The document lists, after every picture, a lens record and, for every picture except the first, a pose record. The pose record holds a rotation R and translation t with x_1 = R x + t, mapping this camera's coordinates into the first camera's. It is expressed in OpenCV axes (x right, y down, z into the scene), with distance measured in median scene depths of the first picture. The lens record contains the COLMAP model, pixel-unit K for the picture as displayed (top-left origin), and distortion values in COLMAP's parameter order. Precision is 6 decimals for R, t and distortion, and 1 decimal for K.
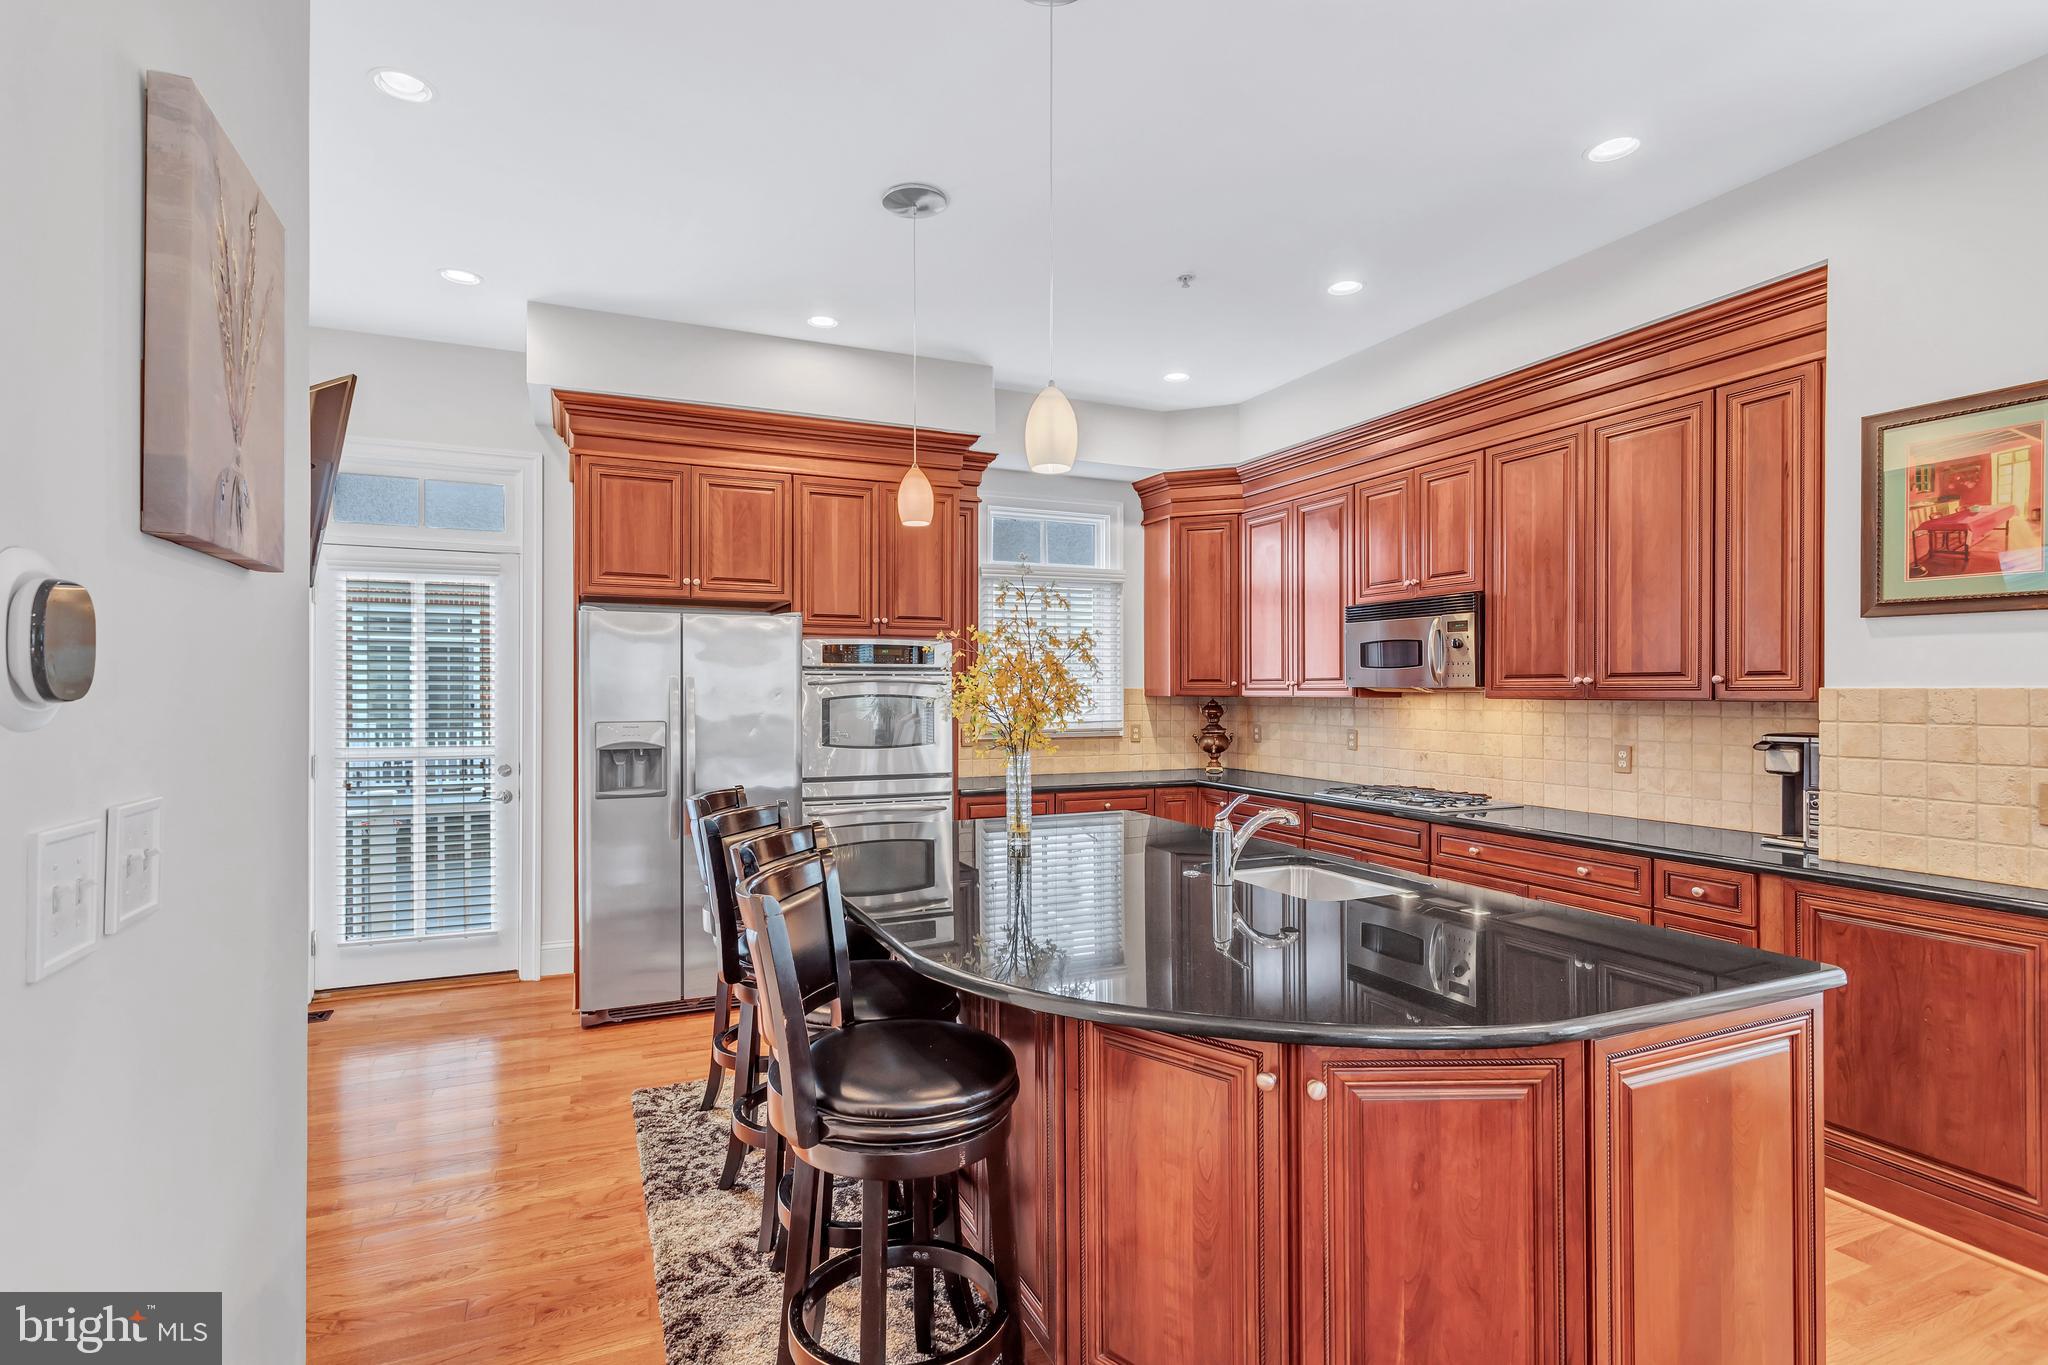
lens RADIAL K [[991.9, 0, 1043.0], [0, 991.9, 701.4], [0, 0, 1]] dist [0.006452, 0.005016]
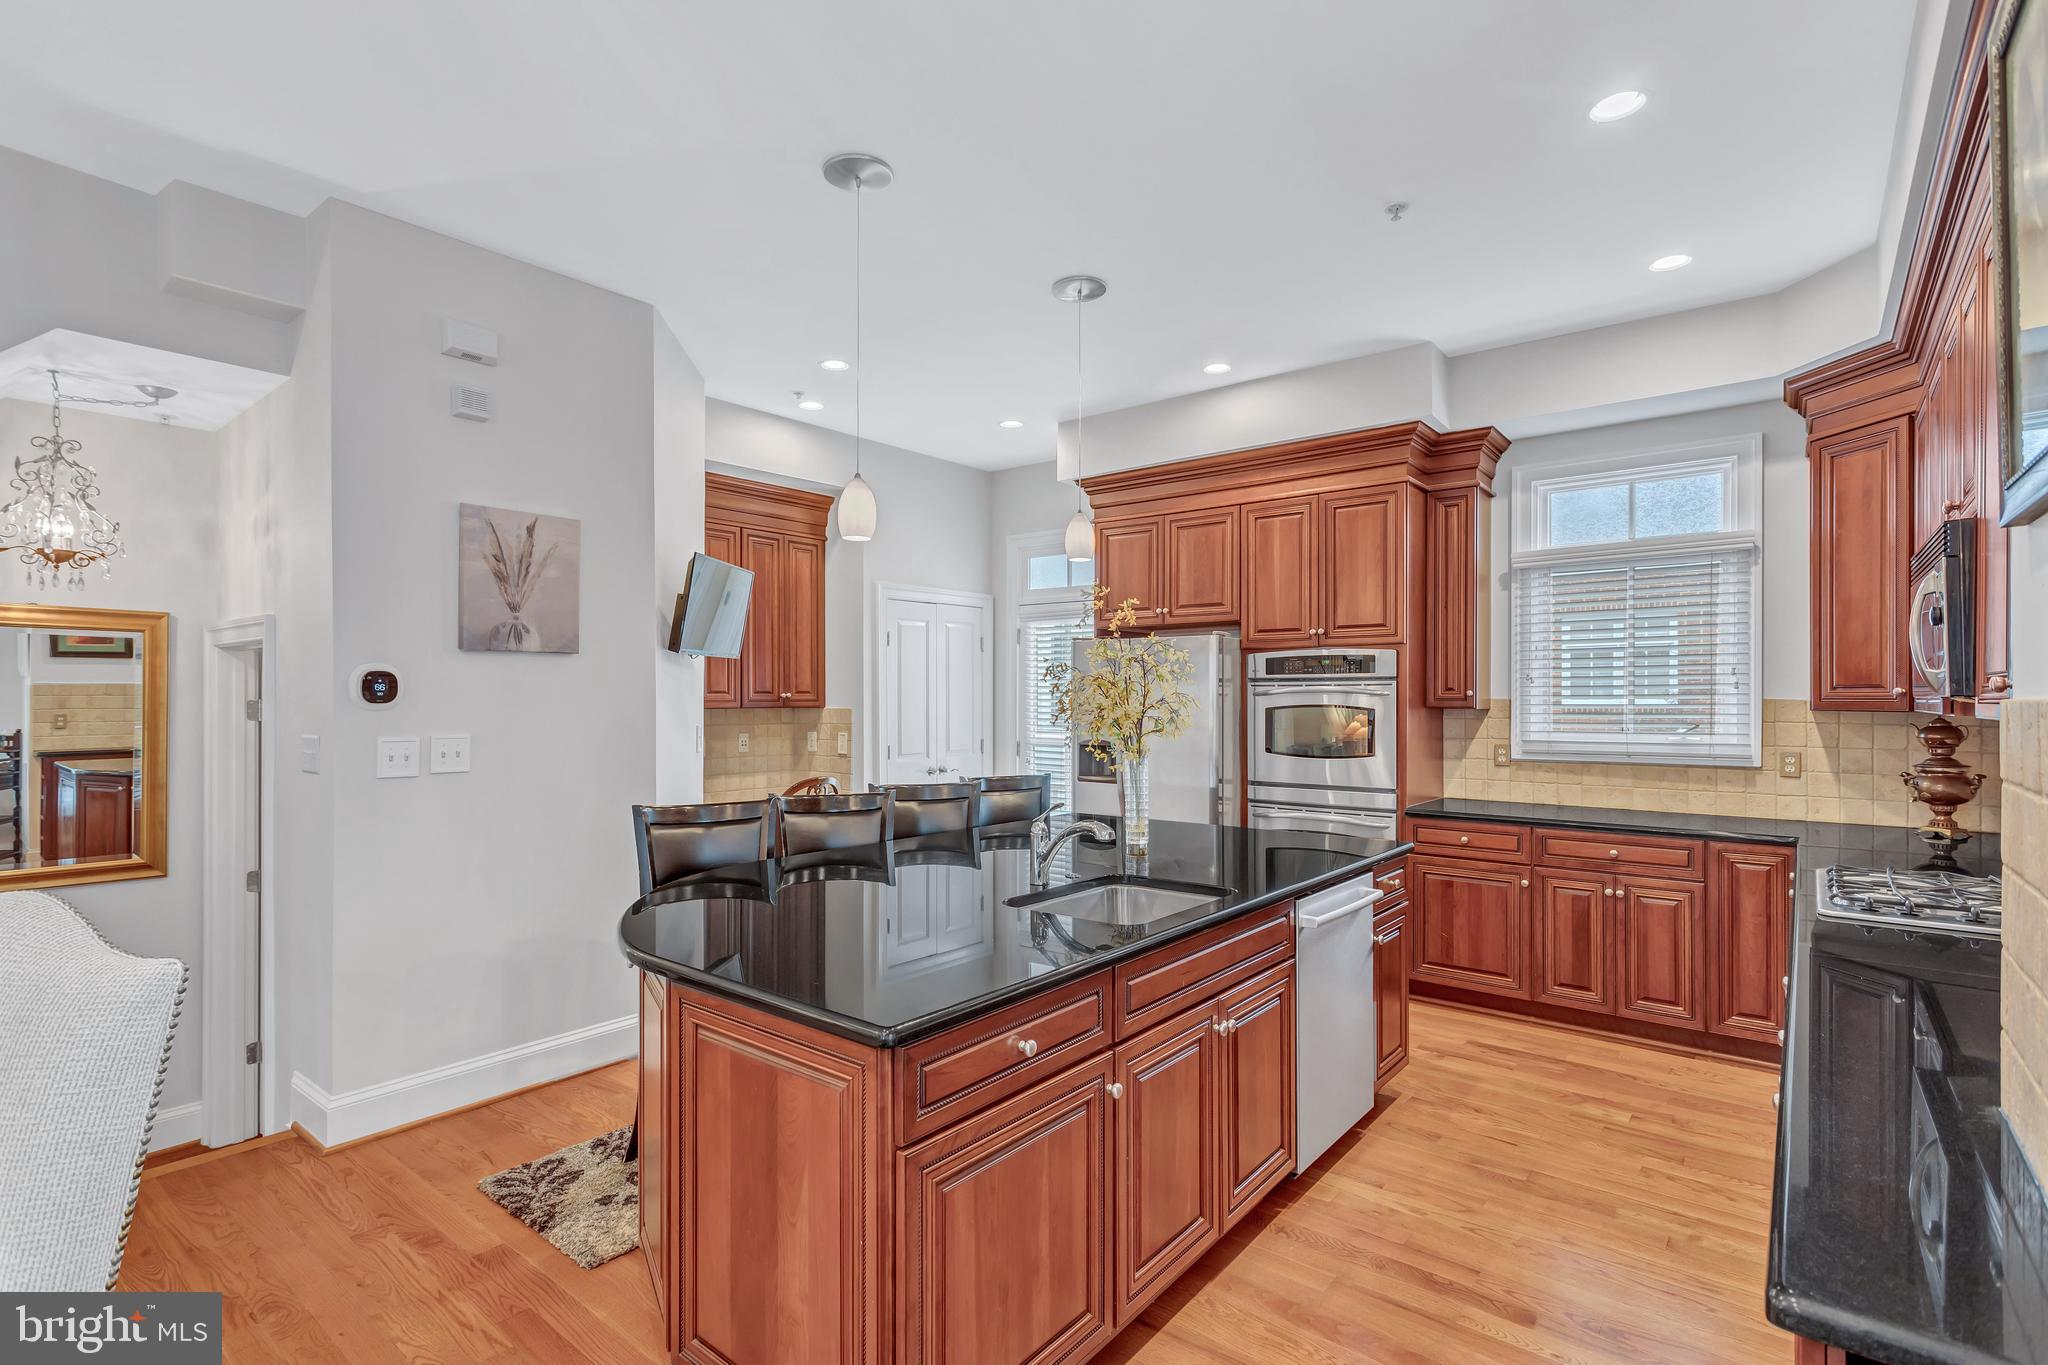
lens RADIAL K [[991.9, 0, 988.3], [0, 991.9, 697.3], [0, 0, 1]] dist [0.006452, 0.005016]
pose [[0.432580, -0.001129, -0.901595, 0.611834], [-0.011366, 0.999913, -0.006705, -0.004164], [0.901524, 0.013148, 0.432530, 0.268998]]
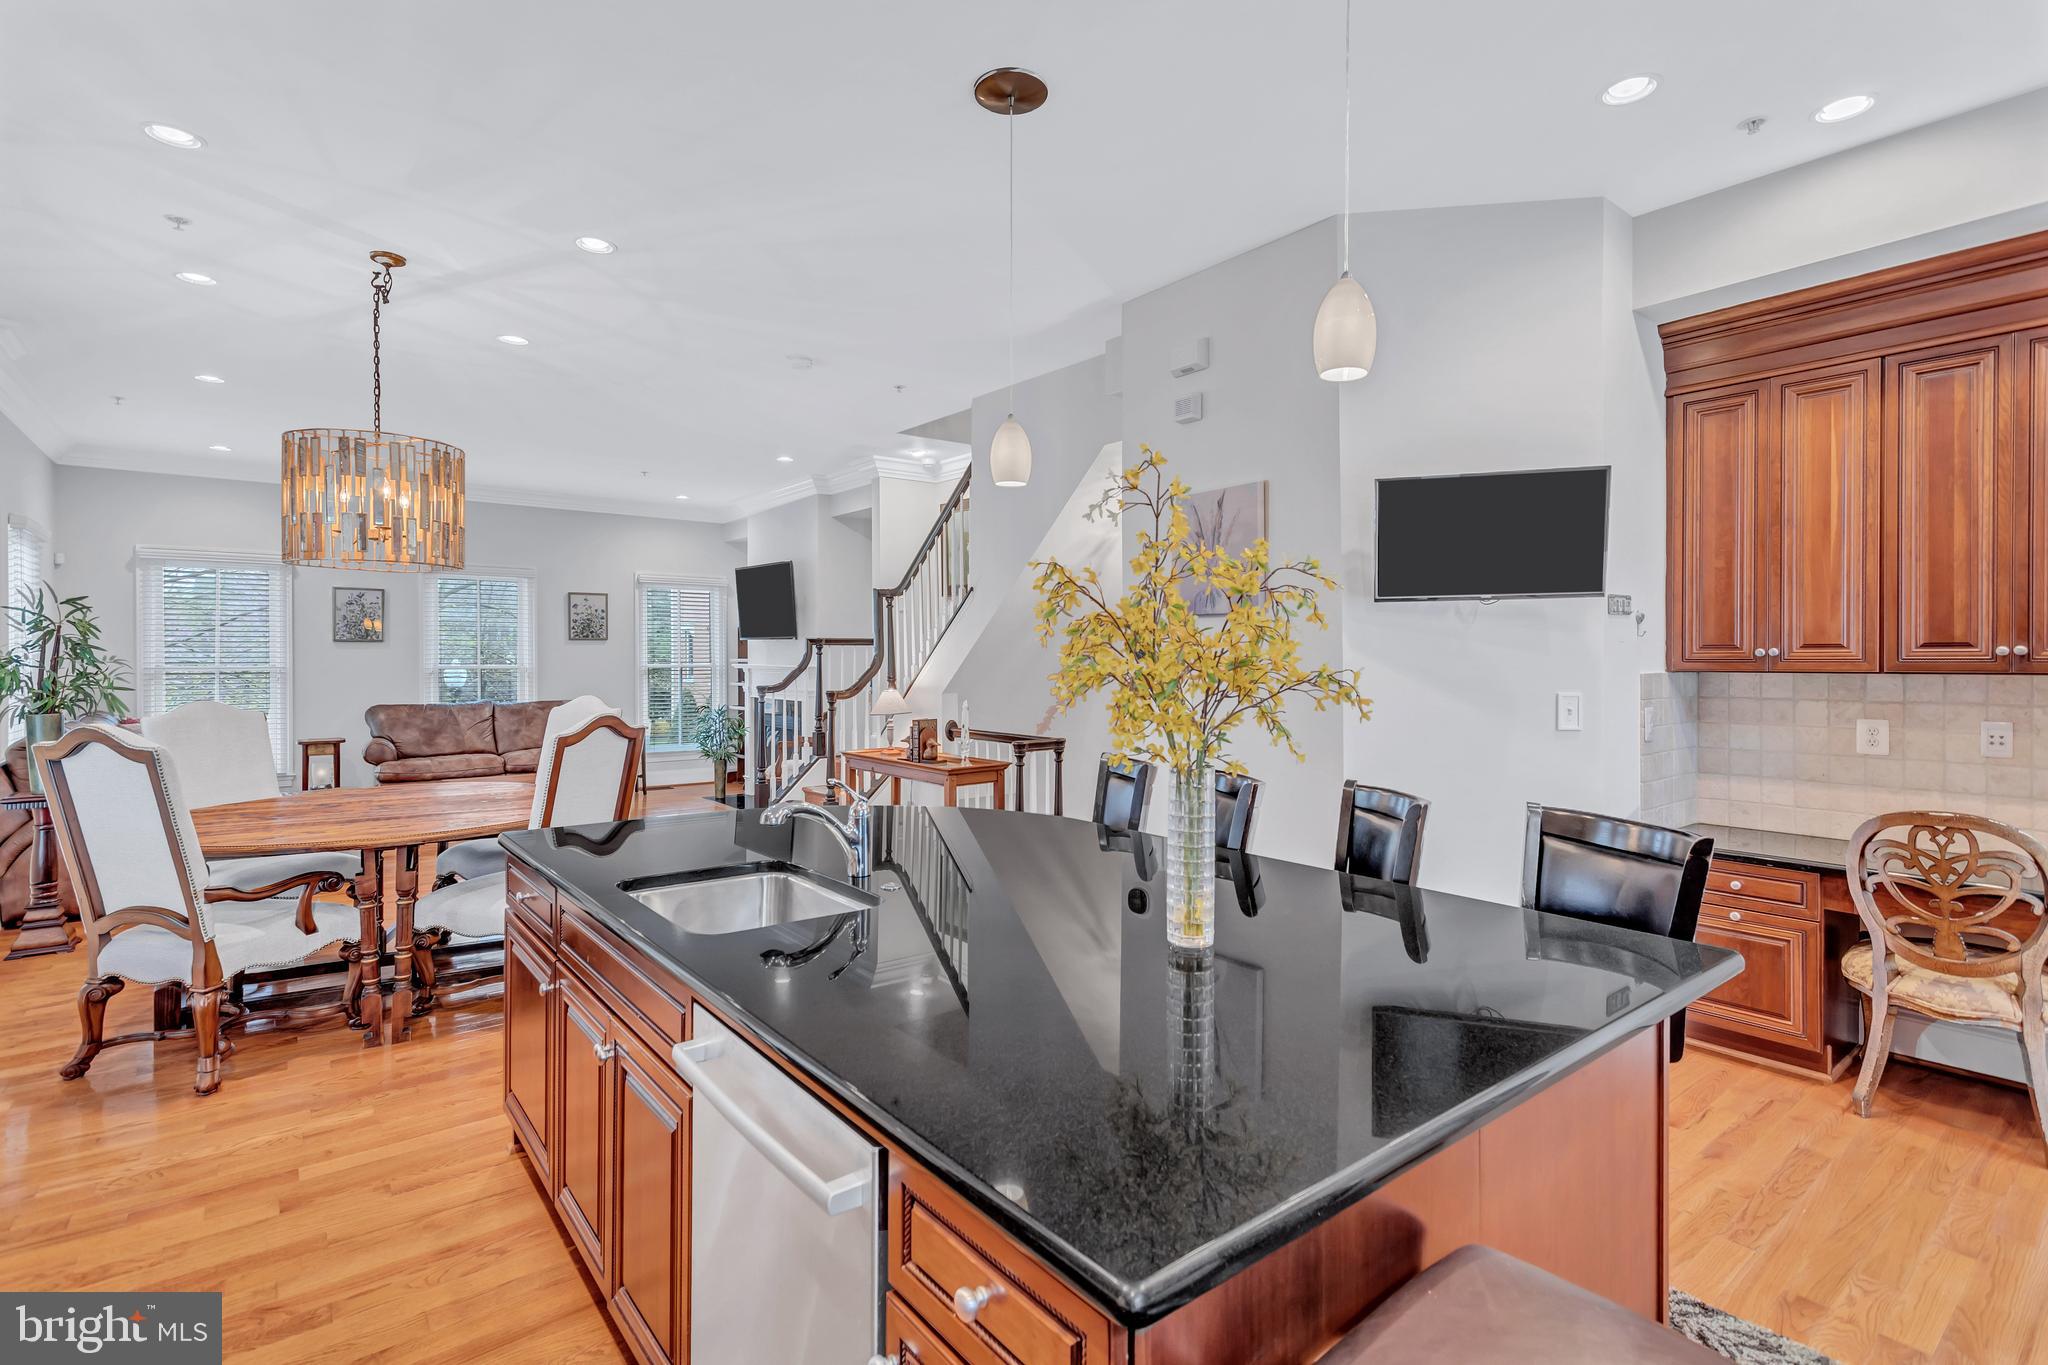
lens RADIAL K [[991.9, 0, 1030.3], [0, 991.9, 653.2], [0, 0, 1]] dist [0.006452, 0.005016]
pose [[-0.973102, -0.000829, -0.230373, 0.135683], [-0.003157, 0.999948, 0.009736, -0.014390], [0.230353, 0.010201, -0.973054, 1.035286]]
